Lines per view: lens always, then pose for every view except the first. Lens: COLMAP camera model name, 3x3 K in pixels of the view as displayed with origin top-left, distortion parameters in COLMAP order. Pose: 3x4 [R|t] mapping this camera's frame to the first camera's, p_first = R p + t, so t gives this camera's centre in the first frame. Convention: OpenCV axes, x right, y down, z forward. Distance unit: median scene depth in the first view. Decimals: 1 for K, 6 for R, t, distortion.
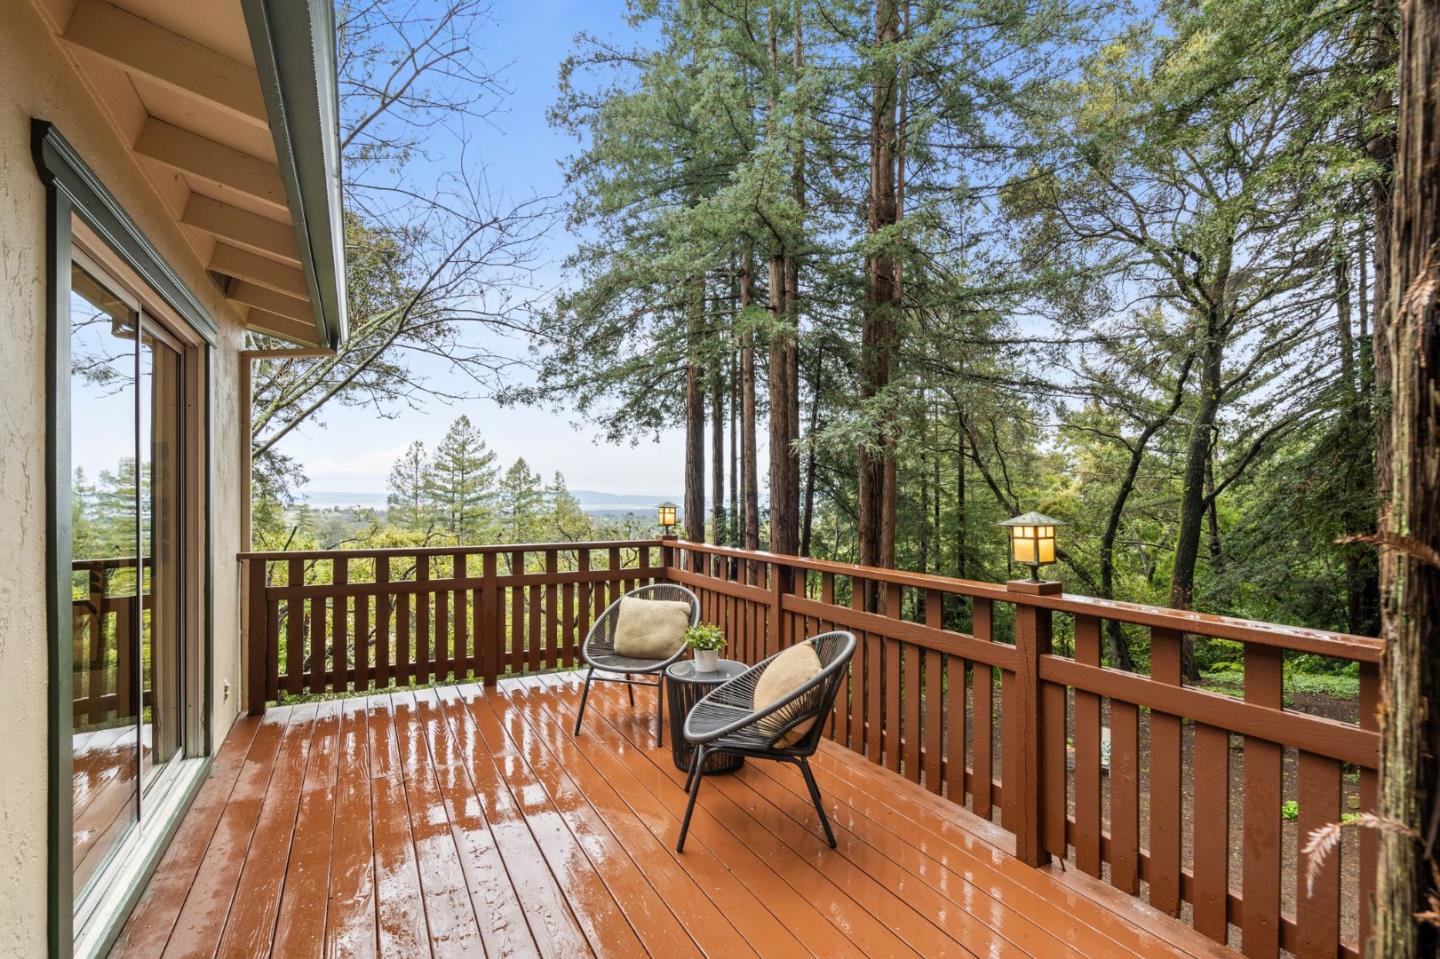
lens RADIAL K [[761.9, 0, 726.0], [0, 761.9, 484.0], [0, 0, 1]] dist [0.001201, 0.000948]
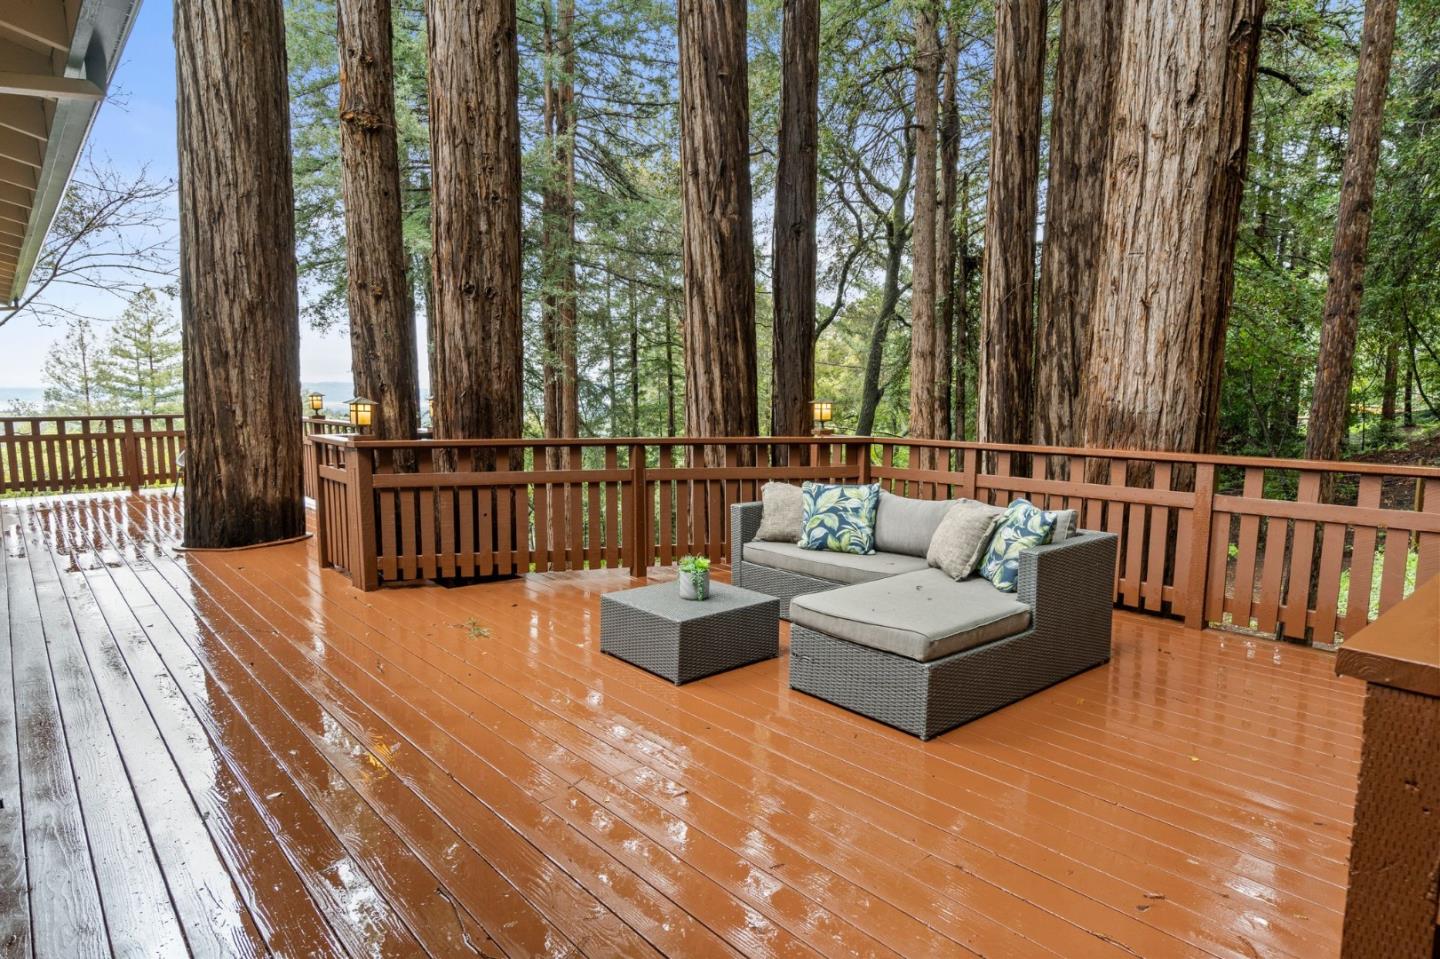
lens RADIAL K [[830.5, 0, 720.0], [0, 830.5, 479.5], [0, 0, 1]] dist [0.001122, 0.000077]
pose [[0.965730, -0.037247, 0.256863, 0.539615], [0.004205, 0.991765, 0.128005, -0.014883], [-0.259516, -0.122538, 0.957933, -1.286198]]
